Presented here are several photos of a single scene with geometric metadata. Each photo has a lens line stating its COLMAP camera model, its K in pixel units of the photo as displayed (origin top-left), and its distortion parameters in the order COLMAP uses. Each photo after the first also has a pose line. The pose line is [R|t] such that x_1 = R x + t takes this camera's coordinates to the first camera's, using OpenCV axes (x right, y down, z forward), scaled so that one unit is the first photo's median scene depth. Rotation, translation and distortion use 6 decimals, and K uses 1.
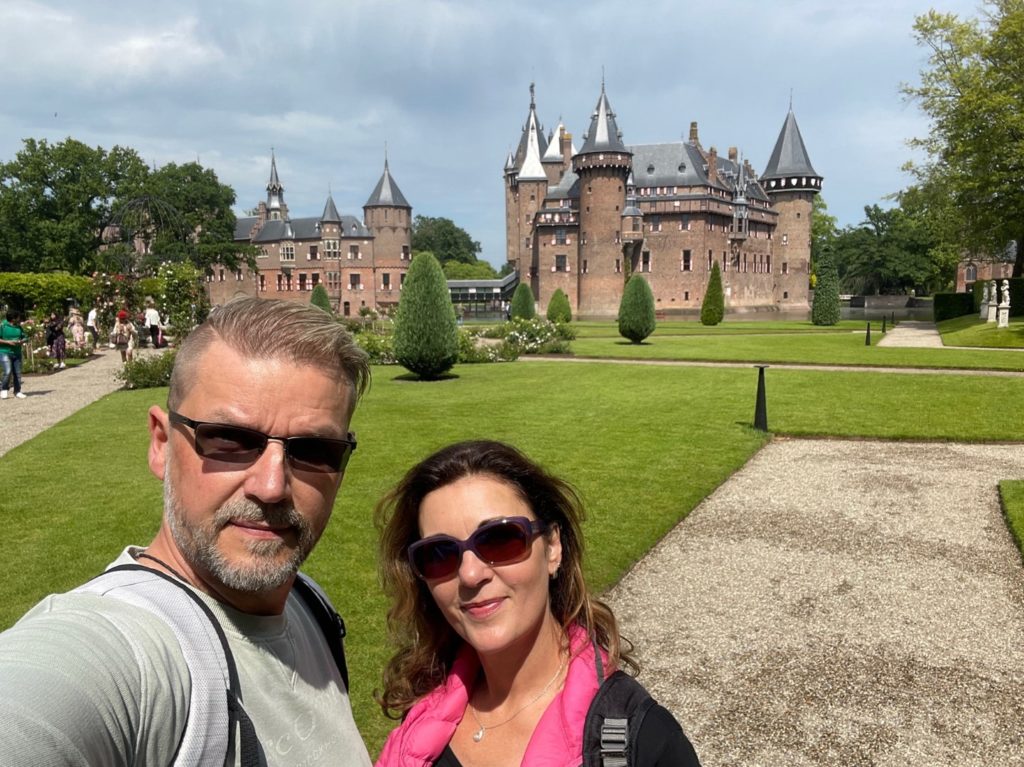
lens RADIAL K [[745.9, 0, 507.2], [0, 745.9, 388.7], [0, 0, 1]] dist [0.030608, 0.000886]
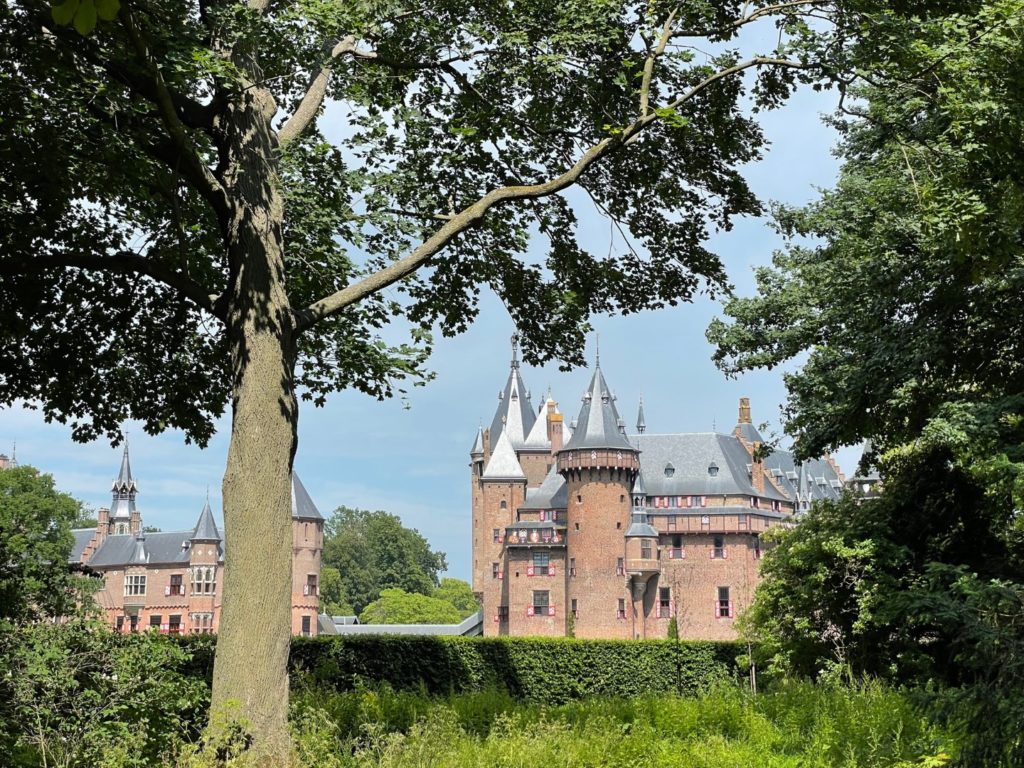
lens RADIAL K [[1514.9, 0, 518.8], [0, 1514.9, 377.8], [0, 0, 1]] dist [0.139929, 0.000000]
pose [[0.999914, 0.011943, -0.005498, 0.057621], [-0.013028, 0.956312, -0.292057, 0.039683], [0.001770, 0.292103, 0.956385, -0.377592]]
